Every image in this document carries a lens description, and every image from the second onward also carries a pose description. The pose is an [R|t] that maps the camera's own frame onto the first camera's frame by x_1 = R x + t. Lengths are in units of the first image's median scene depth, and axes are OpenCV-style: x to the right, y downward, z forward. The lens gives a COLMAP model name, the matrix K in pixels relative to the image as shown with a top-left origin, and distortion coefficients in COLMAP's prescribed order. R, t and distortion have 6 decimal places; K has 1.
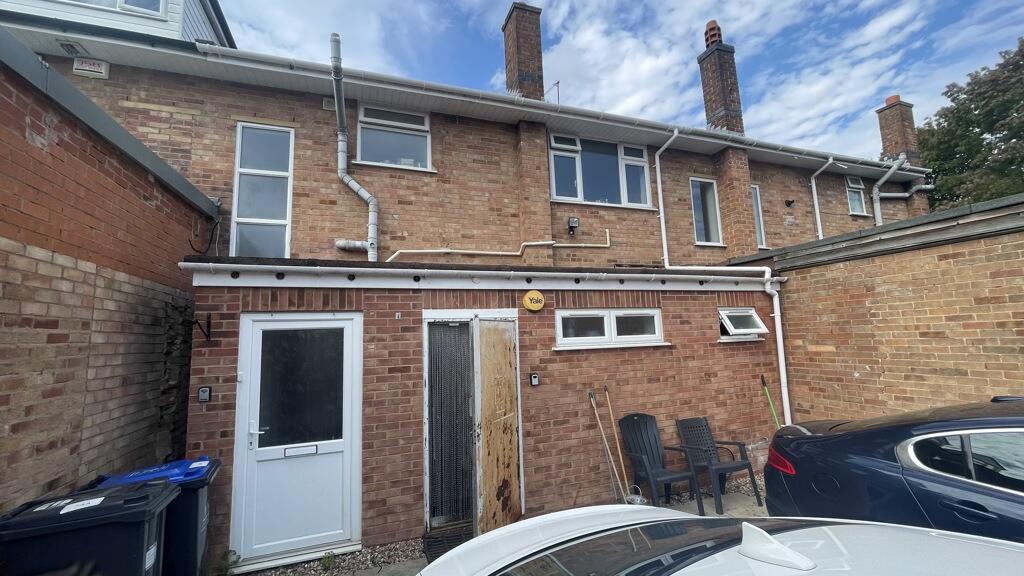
lens RADIAL K [[412.8, 0, 510.4], [0, 412.8, 290.9], [0, 0, 1]] dist [-0.003756, 0.001672]
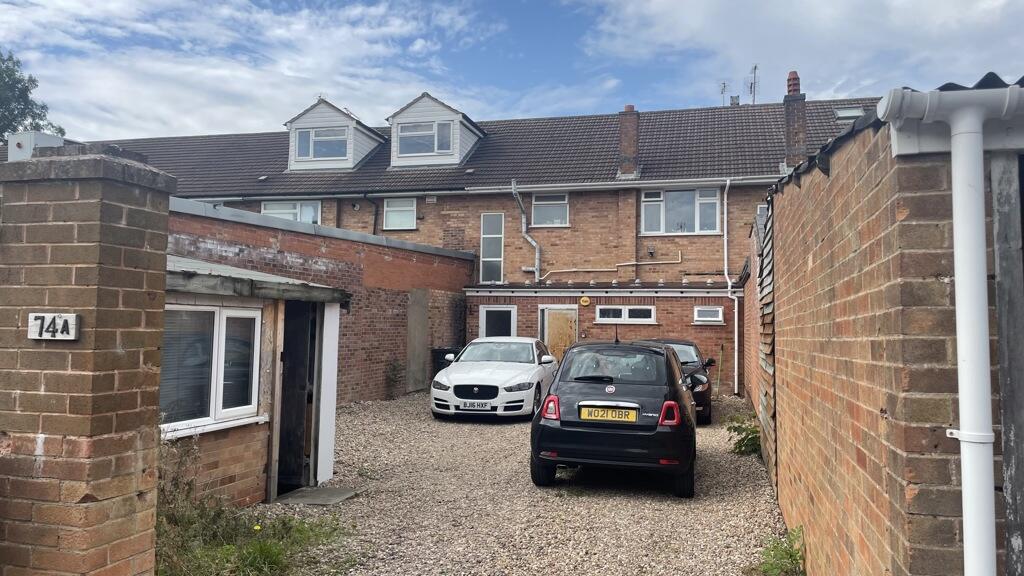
lens RADIAL K [[791.5, 0, 512.7], [0, 791.5, 285.7], [0, 0, 1]] dist [0.002513, -0.000014]
pose [[0.821913, 0.016763, -0.569366, 1.896200], [0.022072, 0.997879, 0.061241, -0.289502], [0.569185, -0.062902, 0.819800, -2.402393]]
